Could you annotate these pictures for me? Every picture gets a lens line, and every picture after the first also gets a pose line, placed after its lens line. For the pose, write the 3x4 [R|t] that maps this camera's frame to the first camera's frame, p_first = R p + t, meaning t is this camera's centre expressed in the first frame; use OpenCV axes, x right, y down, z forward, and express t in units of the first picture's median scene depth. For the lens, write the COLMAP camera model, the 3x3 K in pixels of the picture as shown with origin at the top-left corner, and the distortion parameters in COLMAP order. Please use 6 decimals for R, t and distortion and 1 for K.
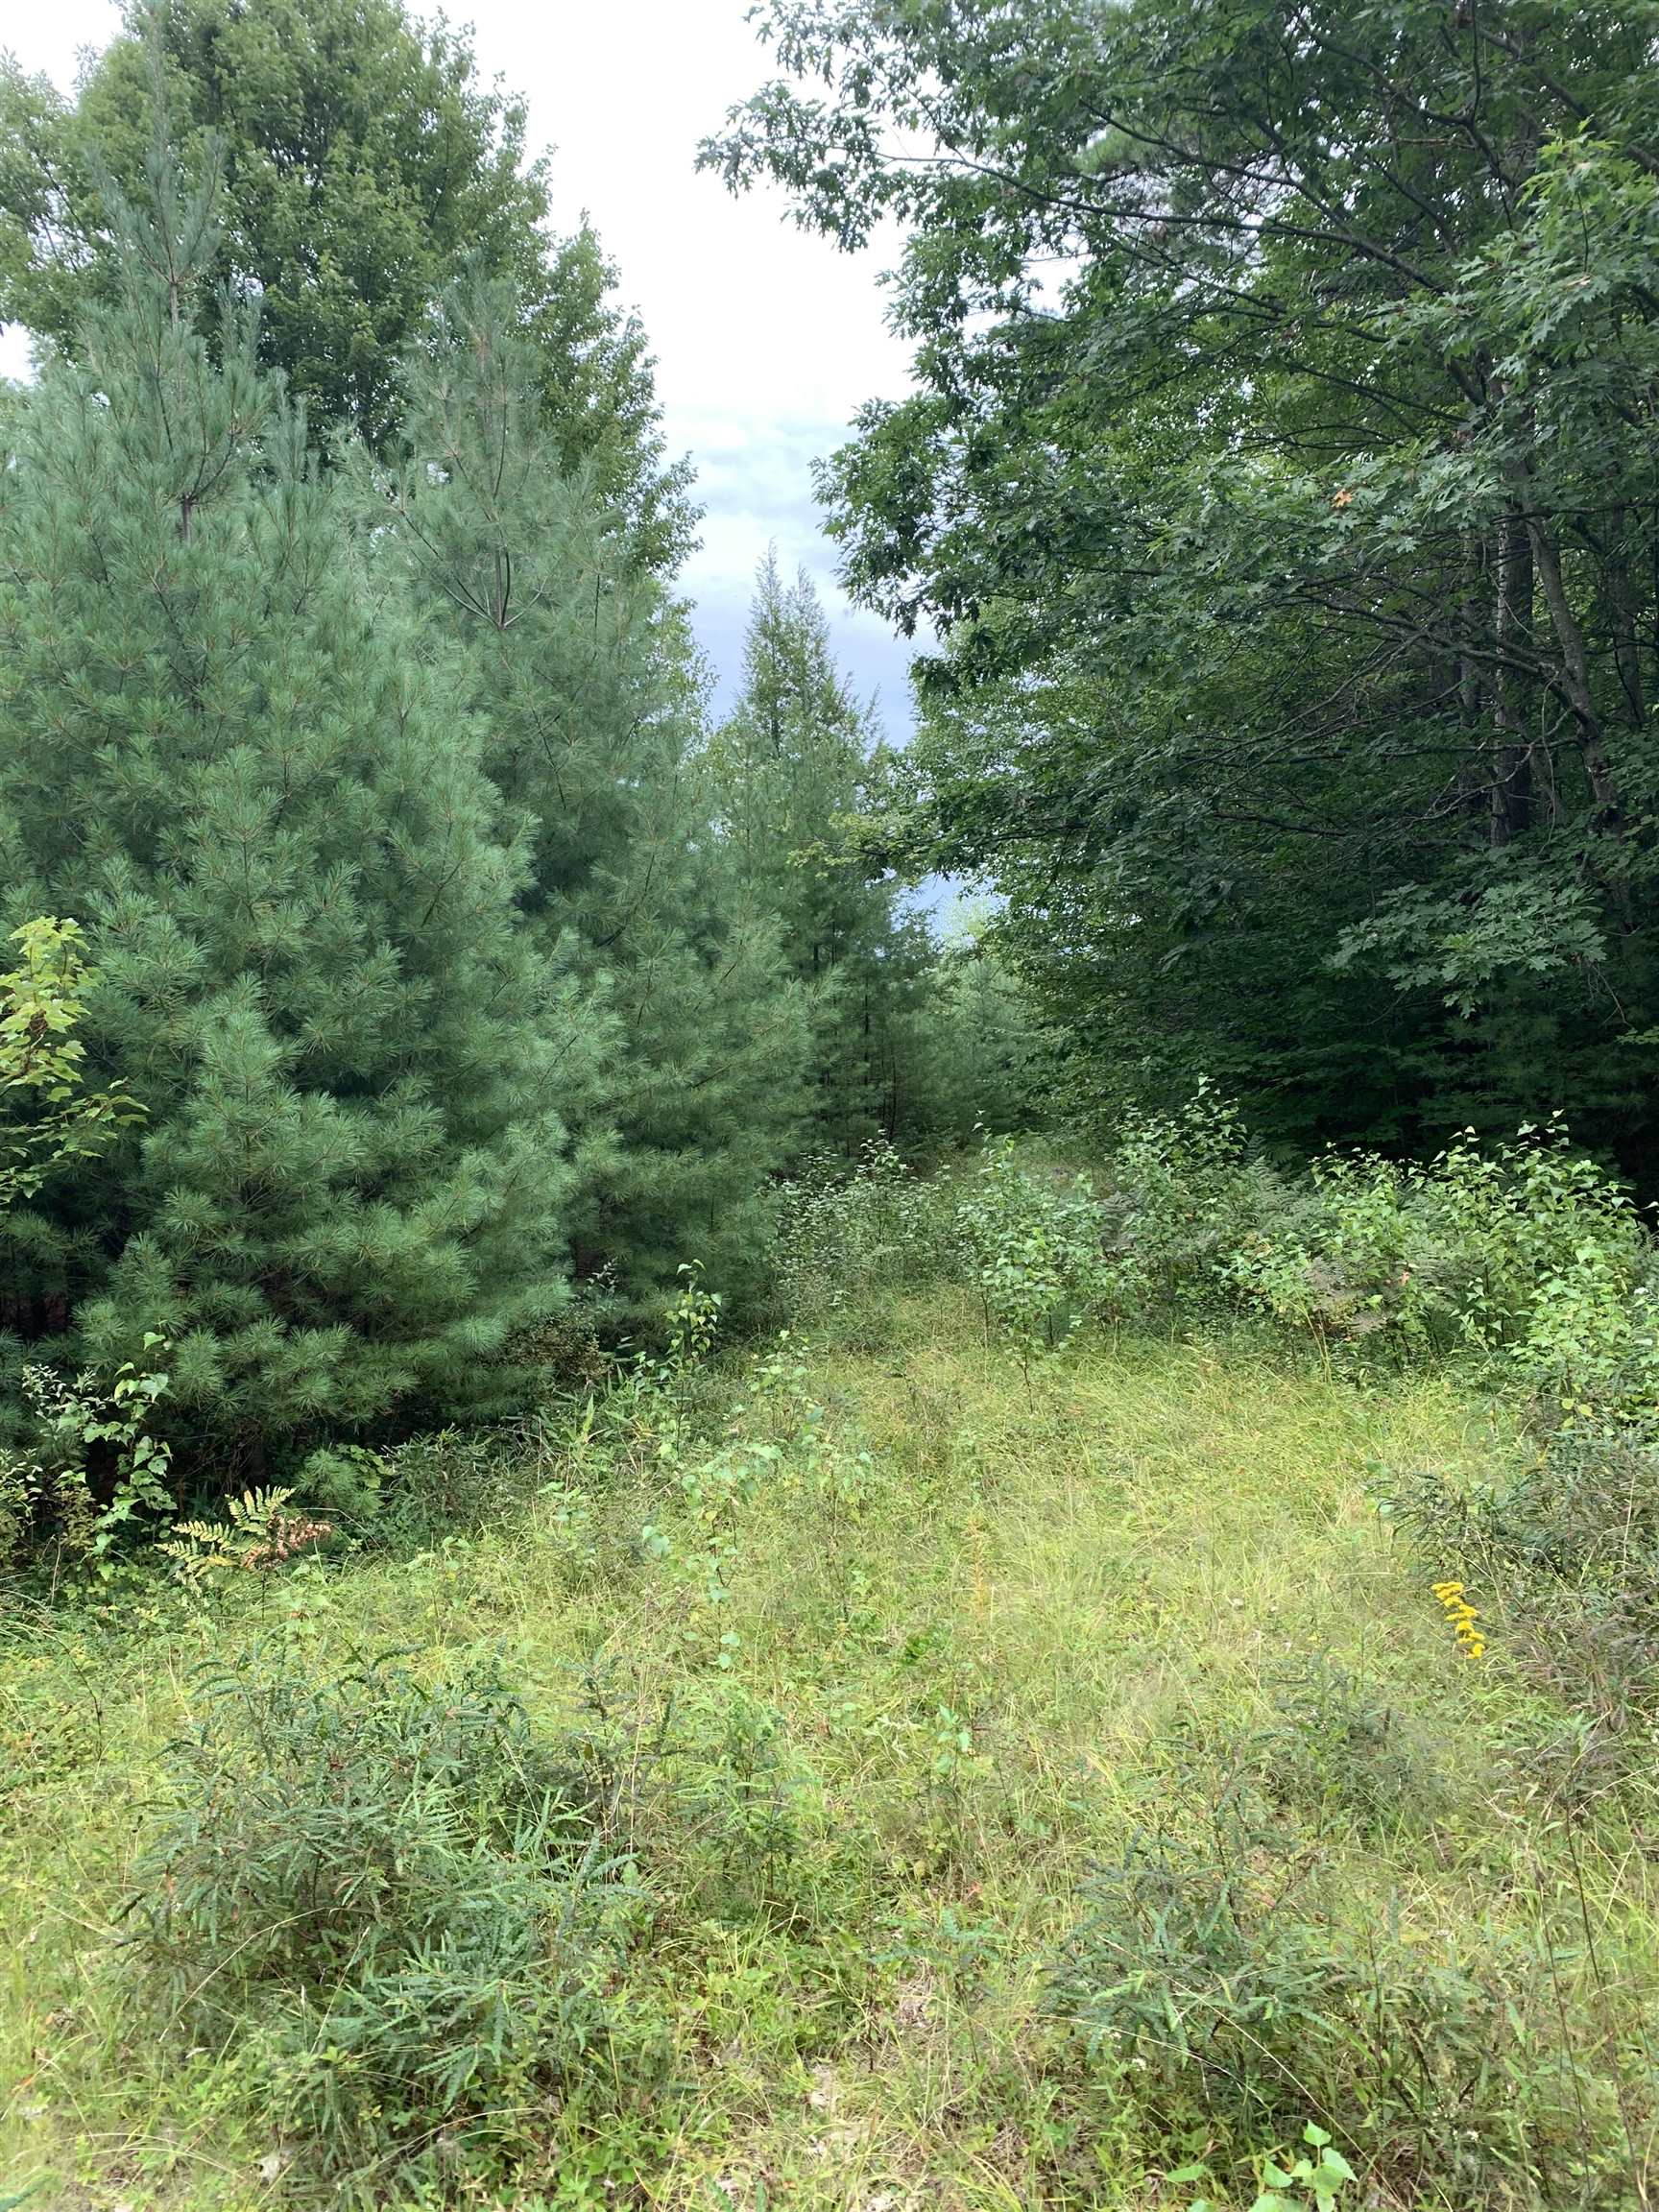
lens RADIAL K [[1657.0, 0, 825.0], [0, 1657.0, 1095.3], [0, 0, 1]] dist [0.040681, -0.014083]
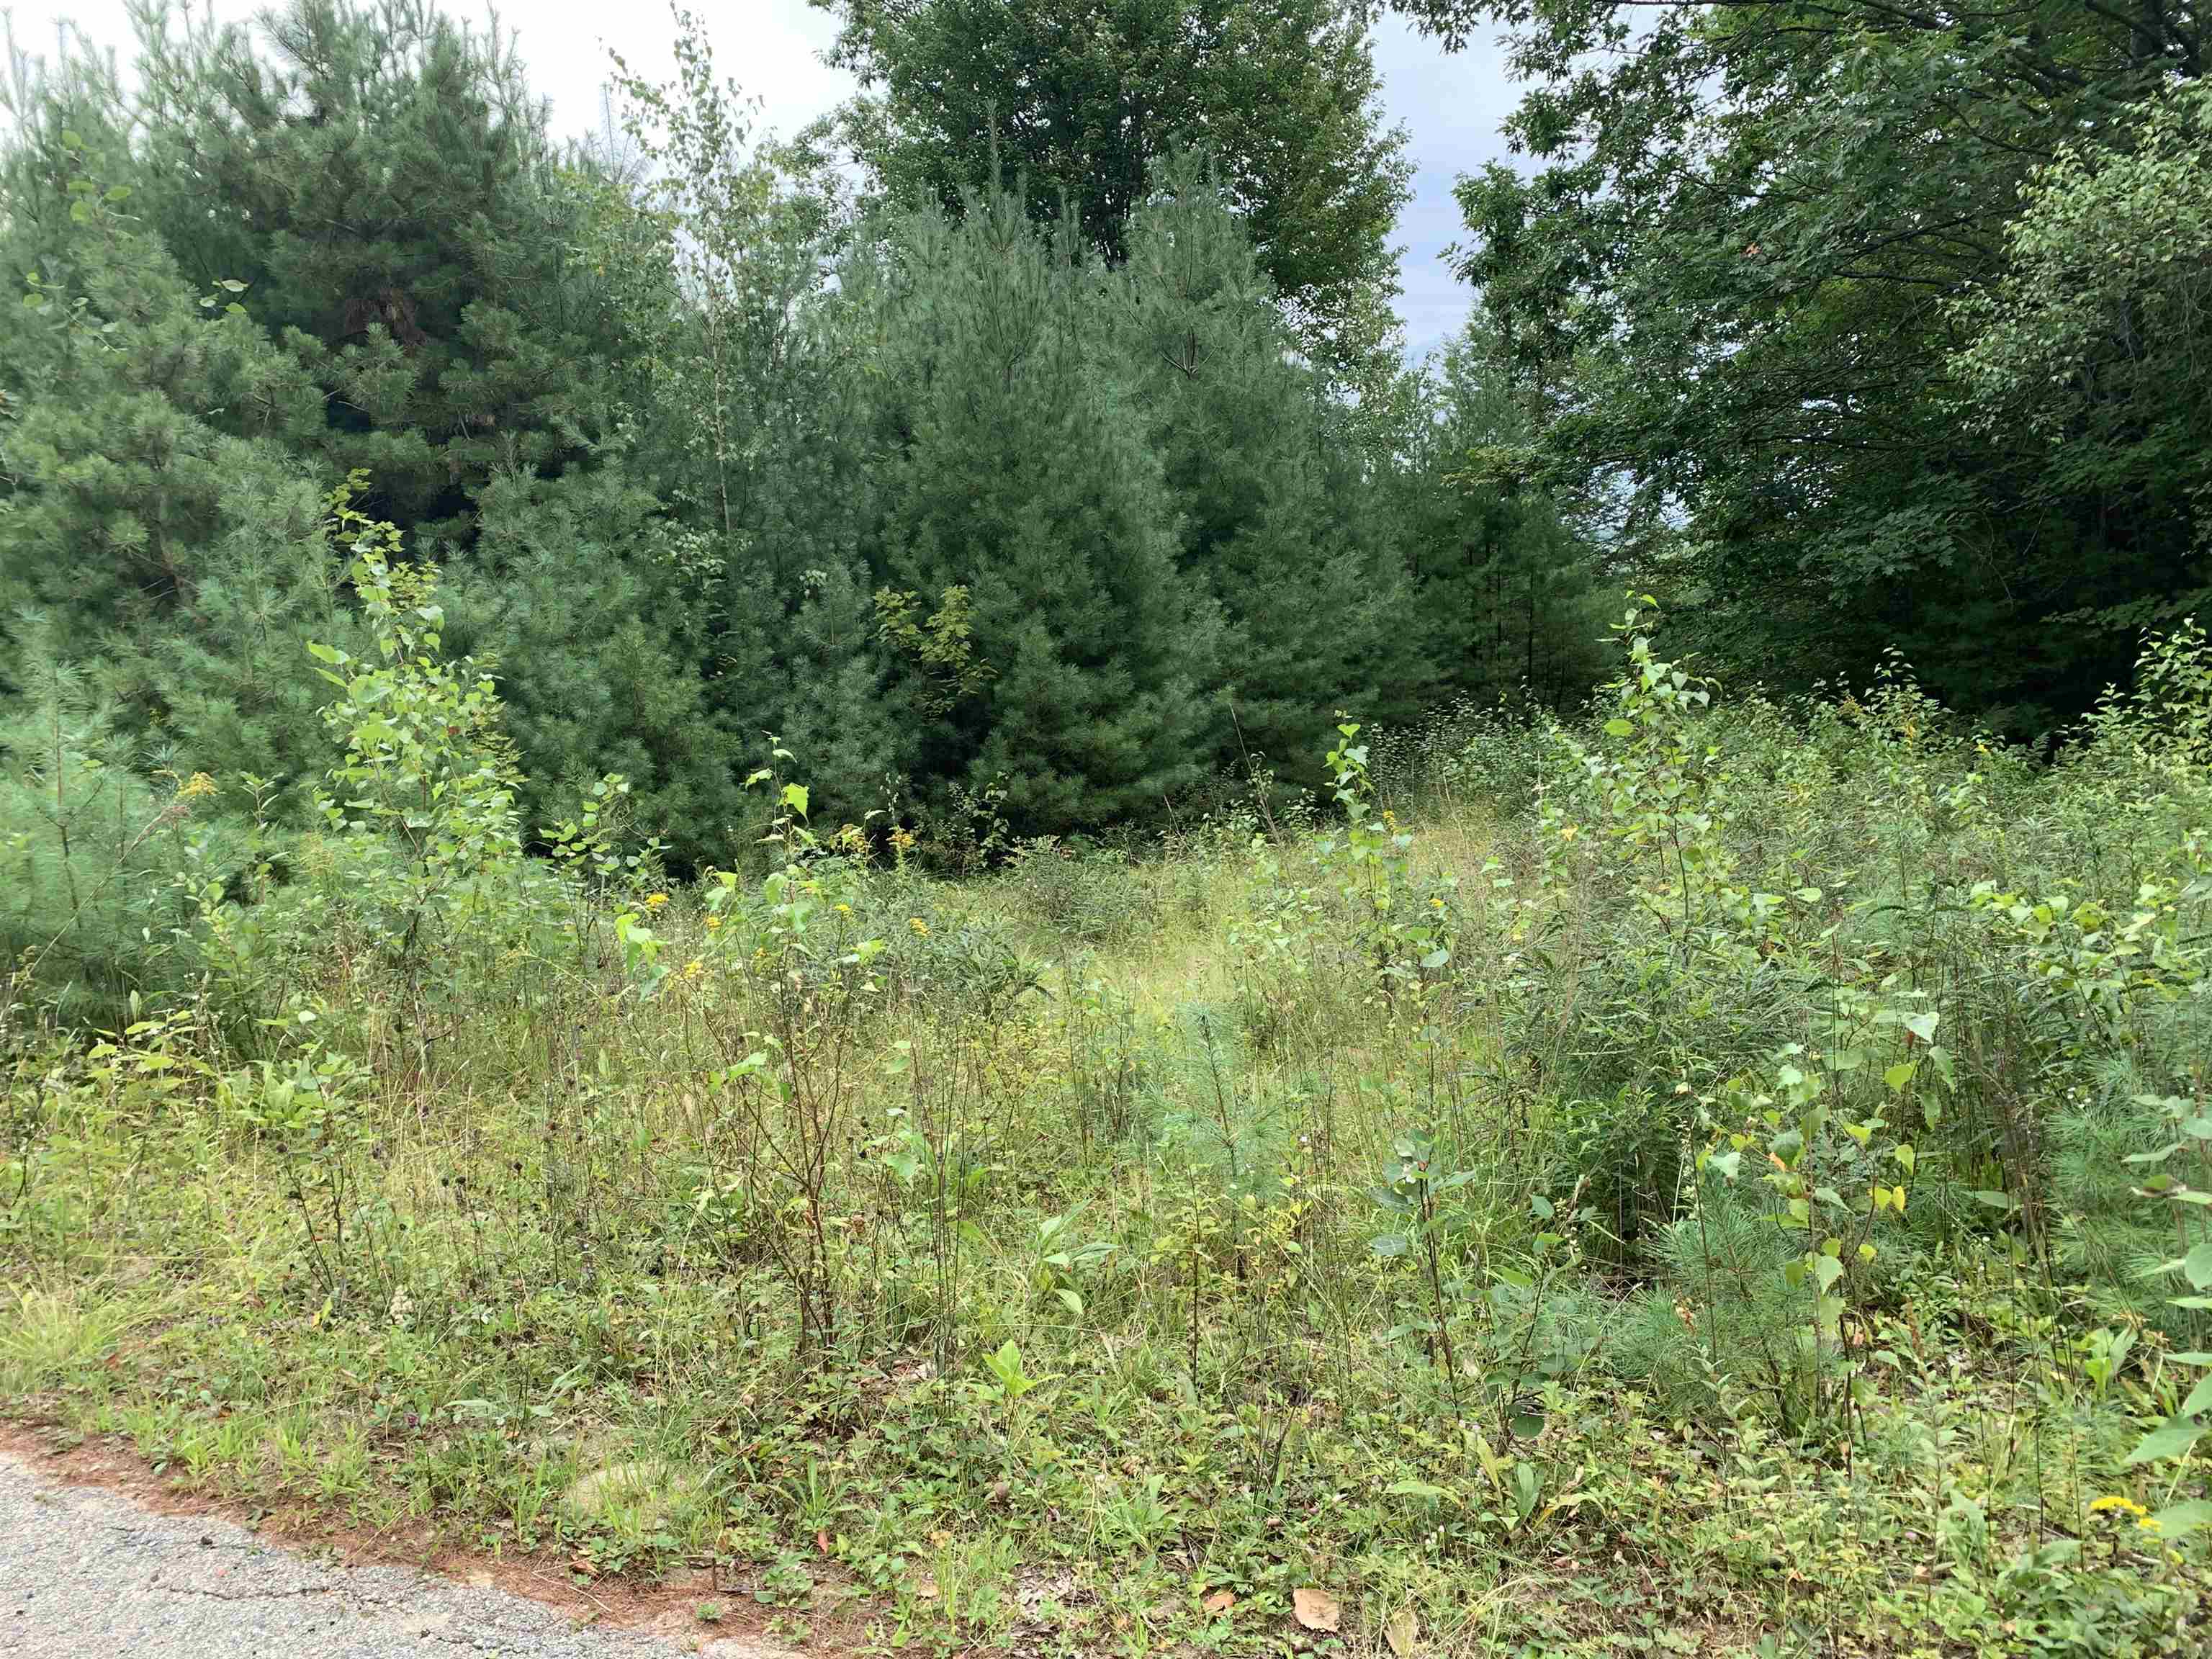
lens RADIAL K [[1657.0, 0, 1108.4], [0, 1657.0, 829.0], [0, 0, 1]] dist [0.040681, -0.014083]
pose [[0.954234, 0.023511, -0.298136, 0.341196], [0.004234, 0.995743, 0.092076, 0.012034], [0.299031, -0.089125, 0.950072, -0.916836]]
